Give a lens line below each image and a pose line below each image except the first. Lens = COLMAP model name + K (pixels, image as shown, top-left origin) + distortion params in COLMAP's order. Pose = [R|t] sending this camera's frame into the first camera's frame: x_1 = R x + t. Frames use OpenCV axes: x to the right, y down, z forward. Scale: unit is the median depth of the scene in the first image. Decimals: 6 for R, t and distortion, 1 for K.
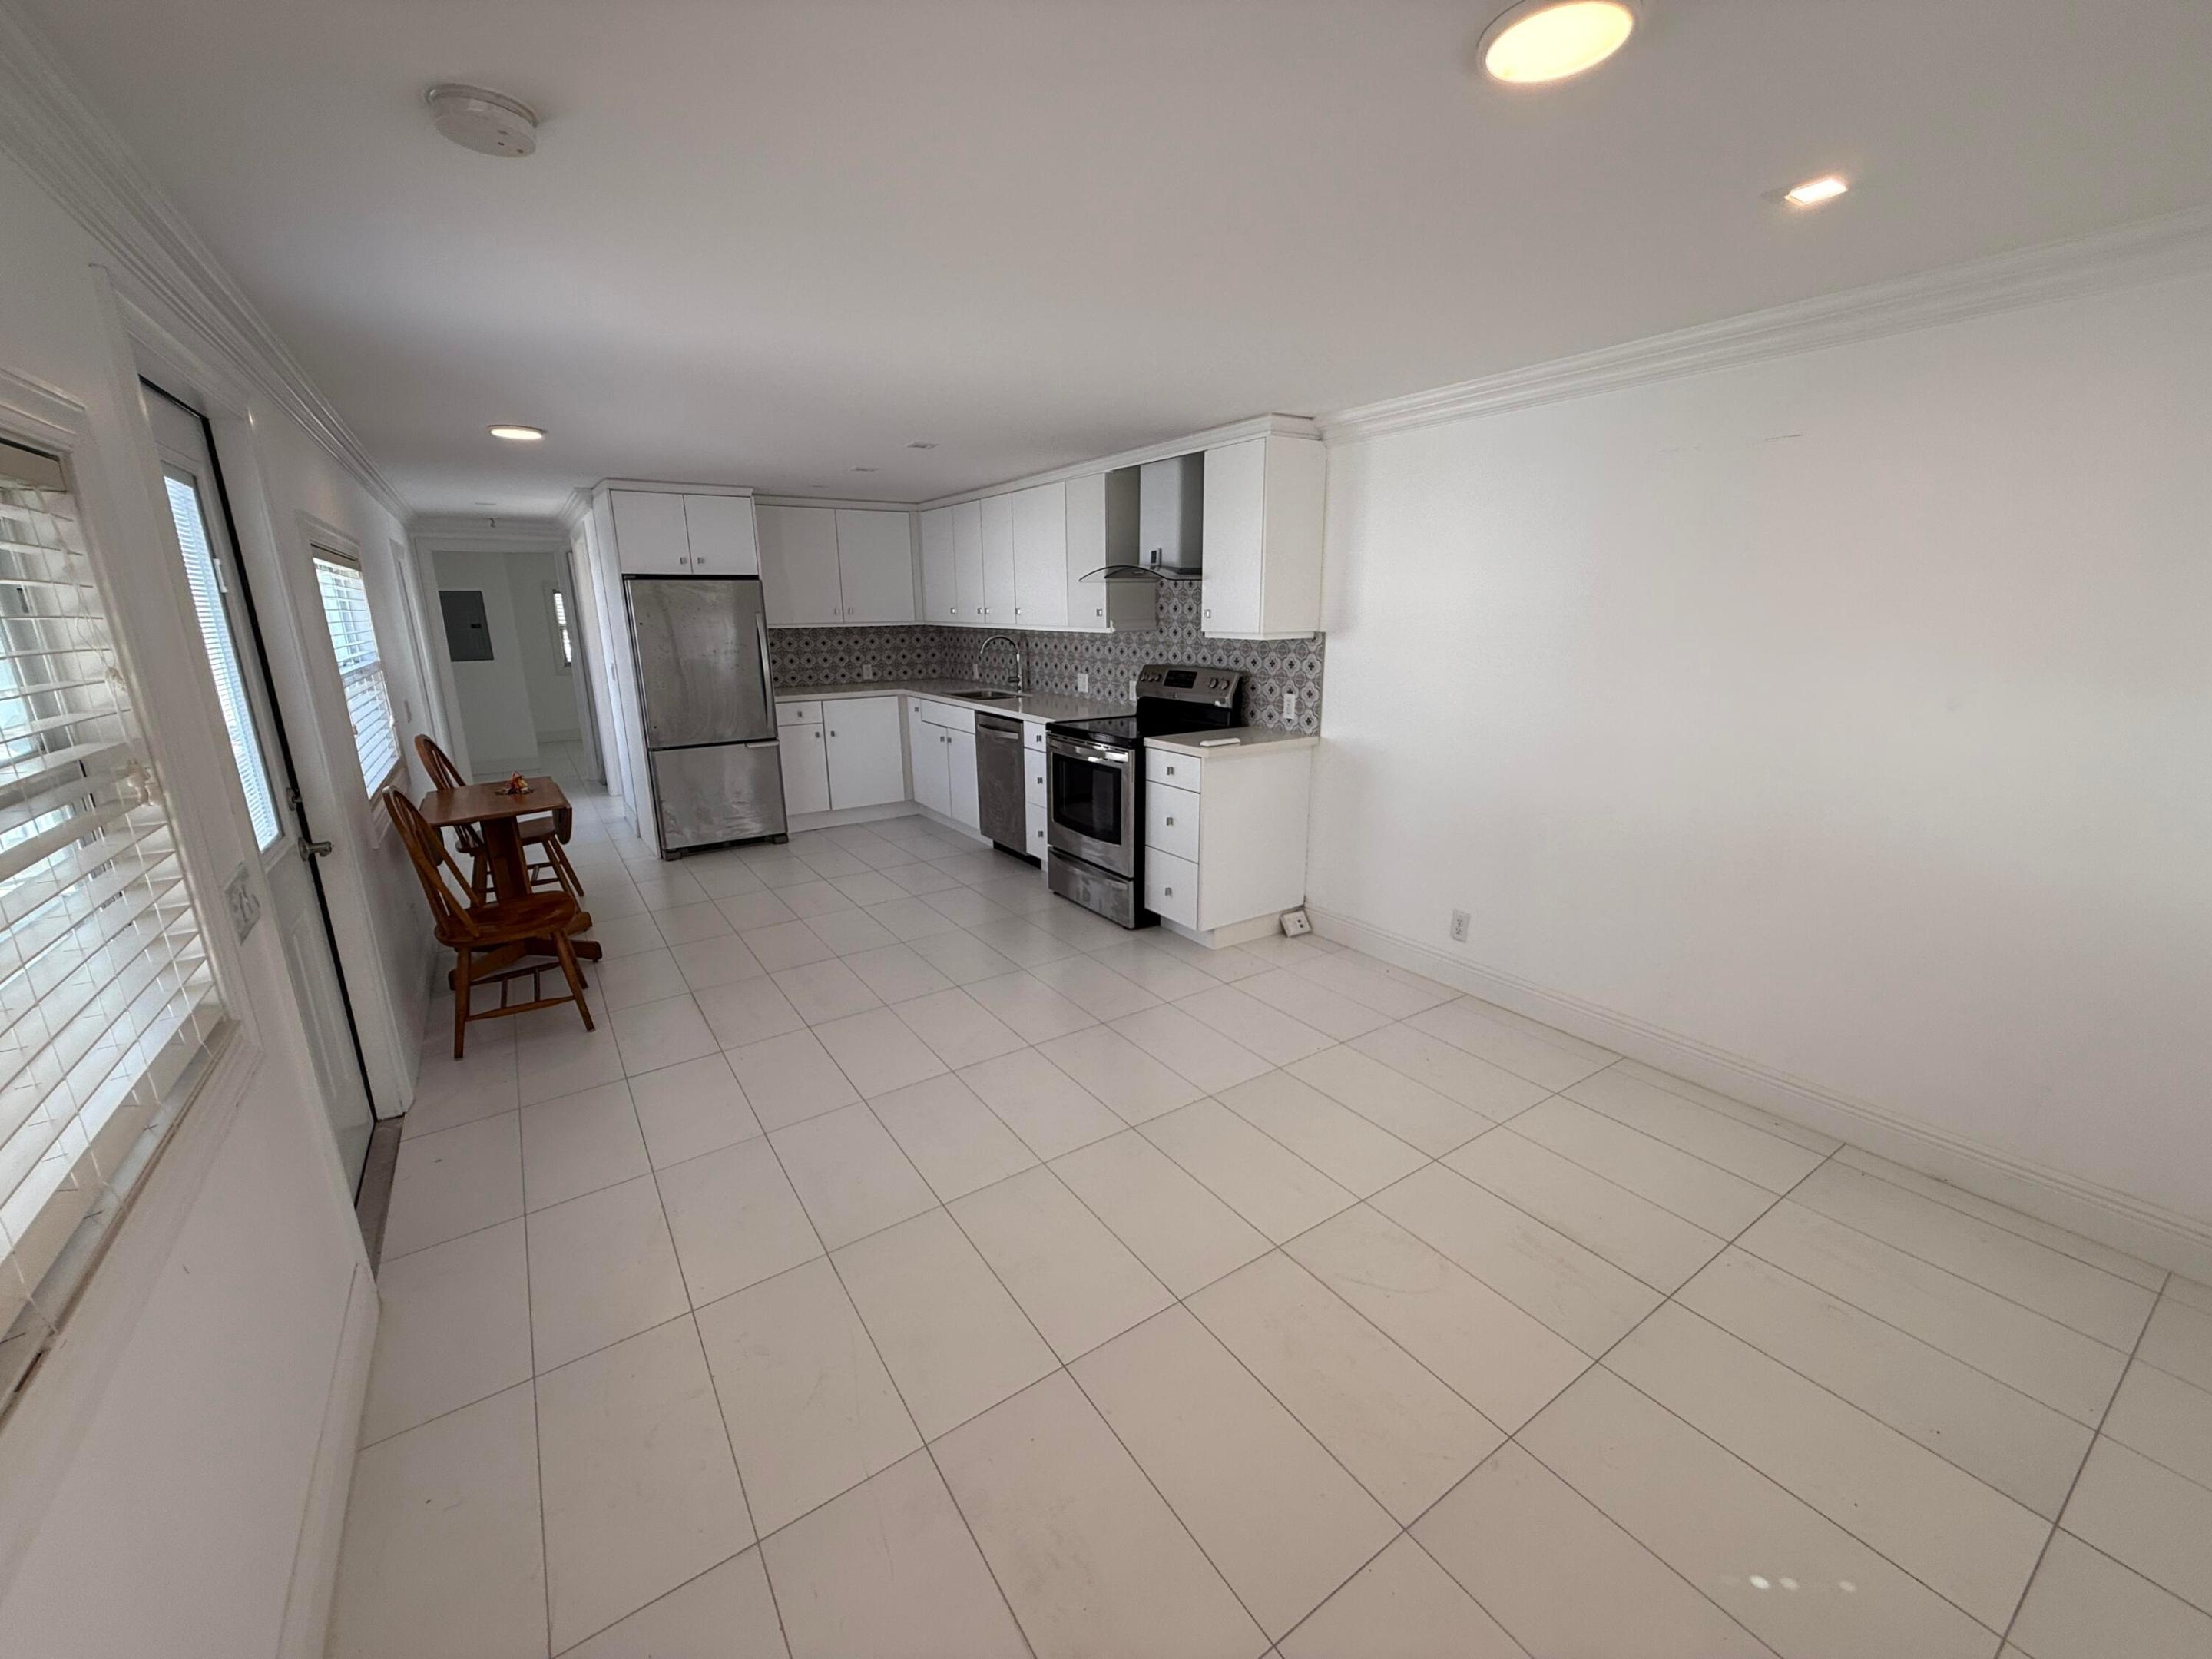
lens RADIAL K [[882.8, 0, 1106.0], [0, 882.8, 829.5], [0, 0, 1]] dist [-0.040606, -0.000184]
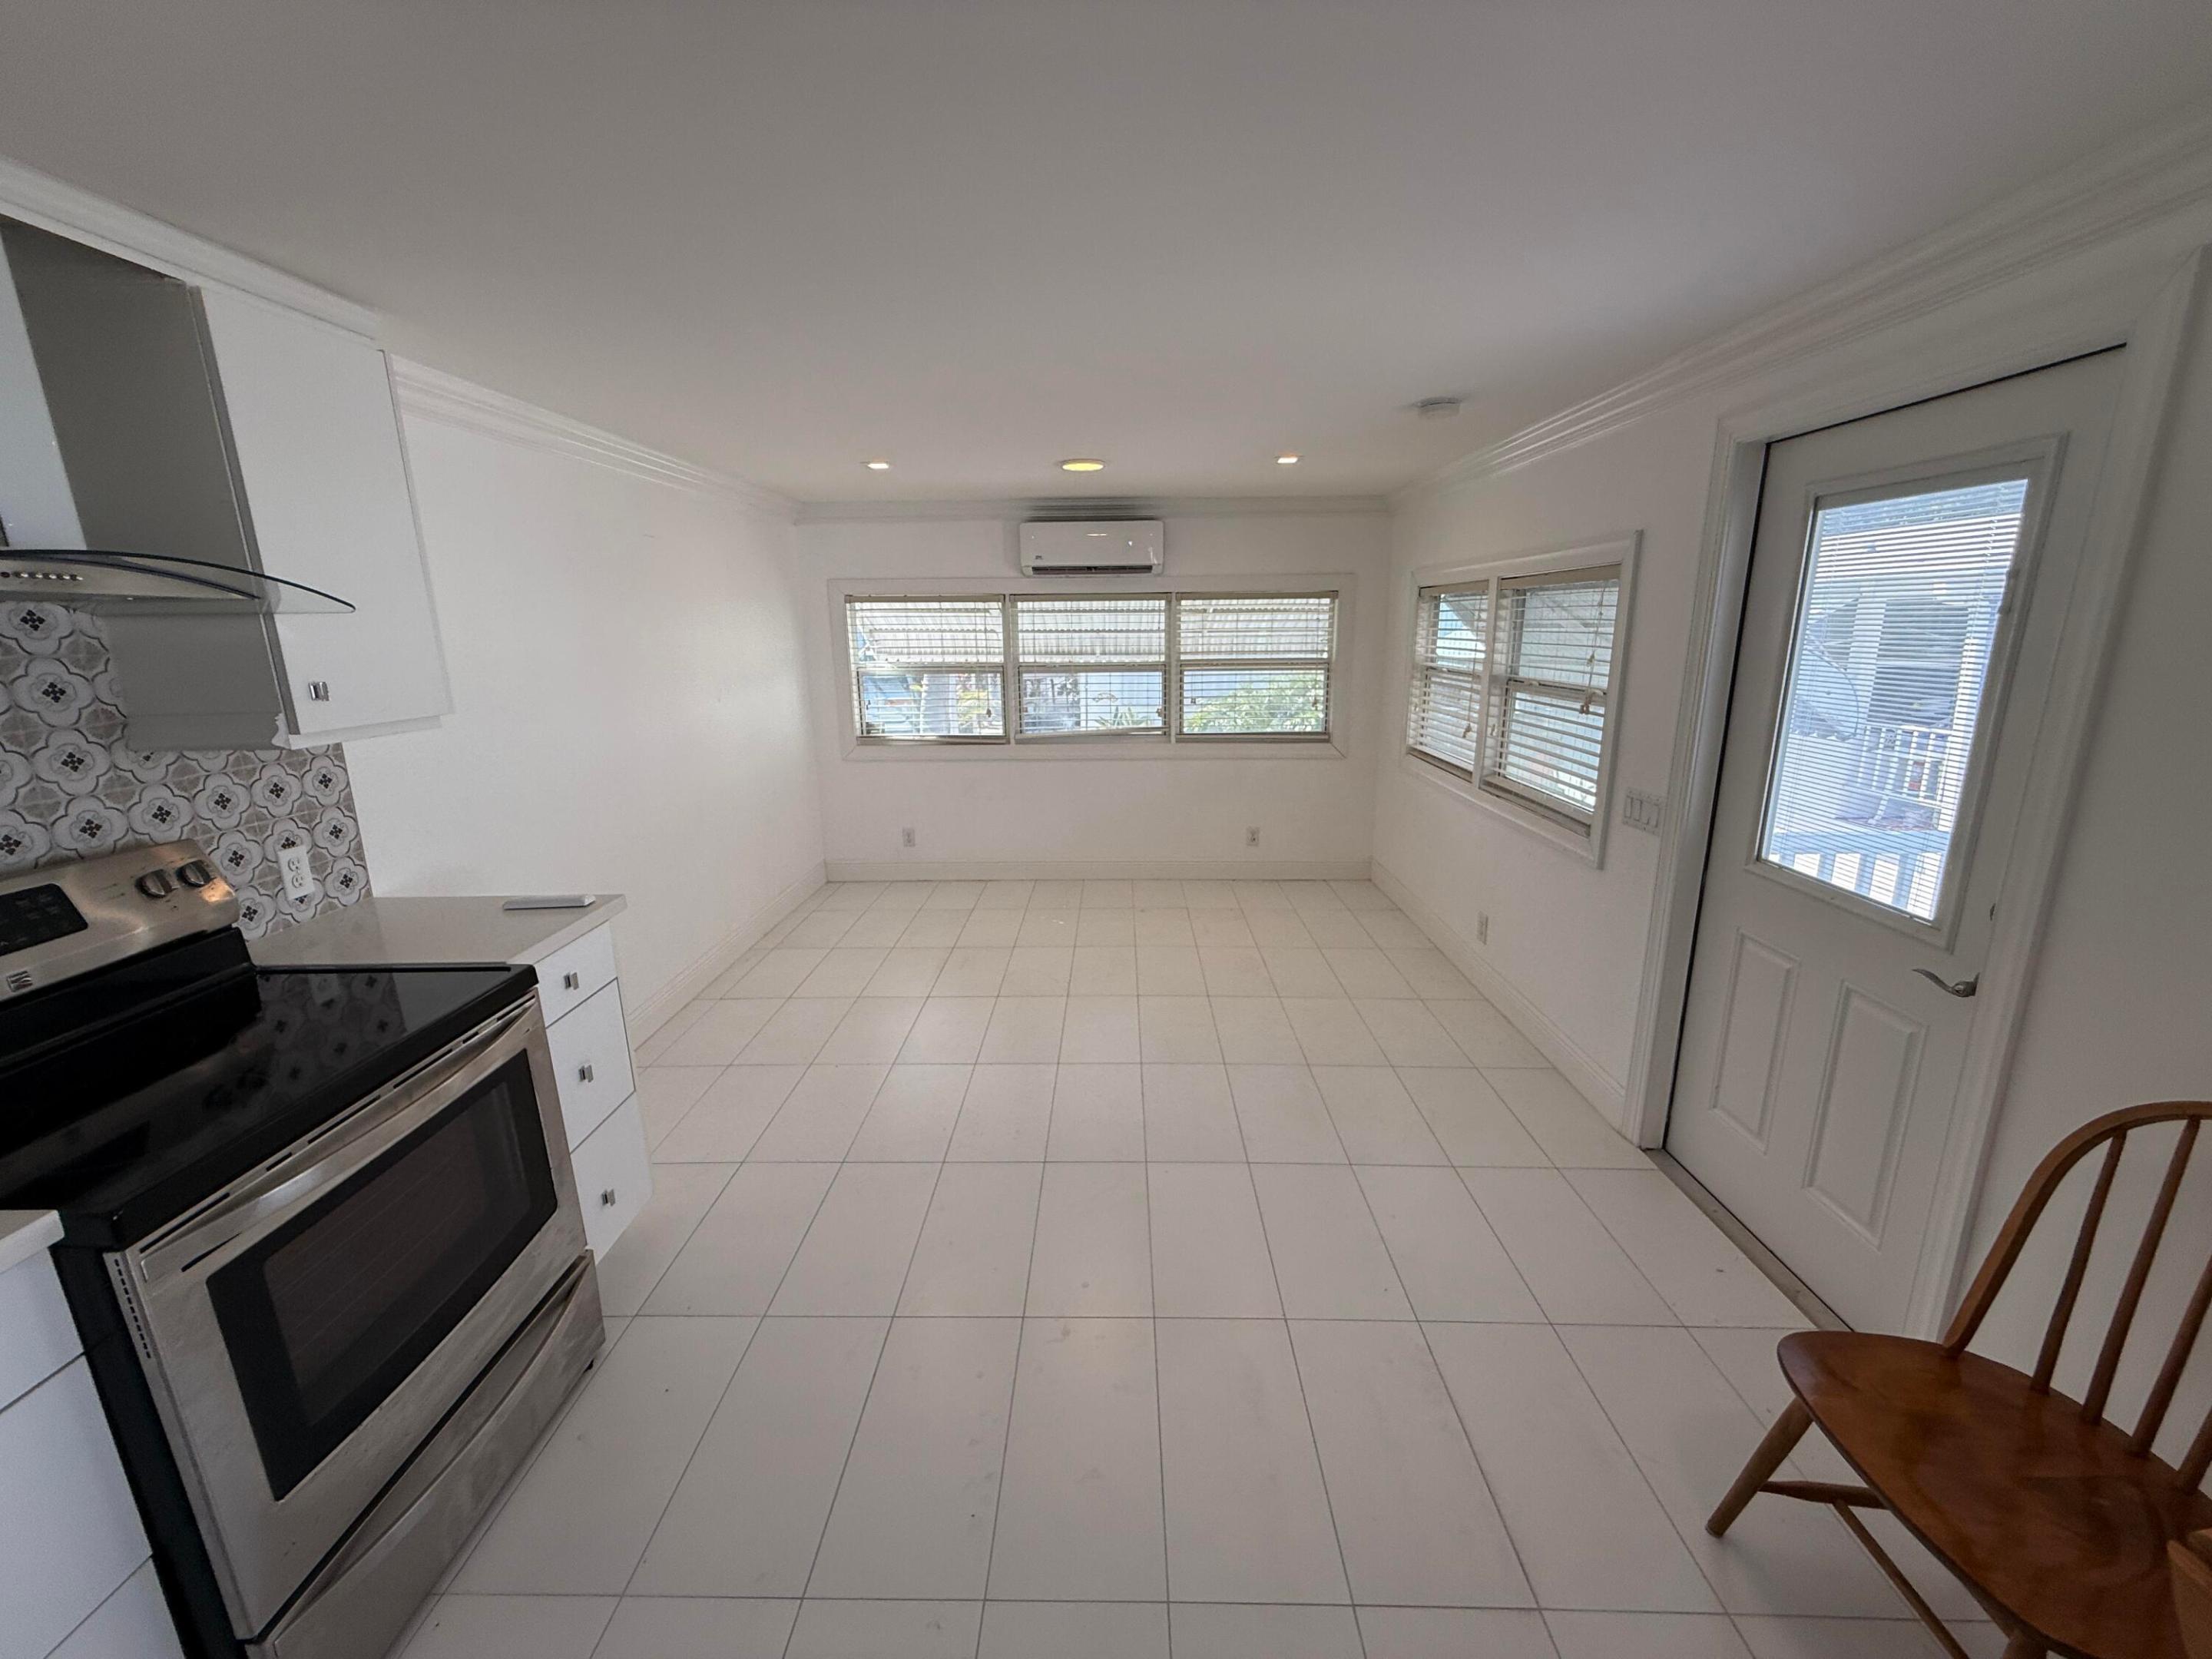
lens RADIAL K [[882.8, 0, 1106.0], [0, 882.8, 829.5], [0, 0, 1]] dist [-0.040606, -0.000184]
pose [[-0.820362, -0.103111, 0.562471, -0.433215], [0.164622, 0.899386, 0.404975, -0.282160], [-0.547636, 0.424822, -0.720848, 1.094615]]
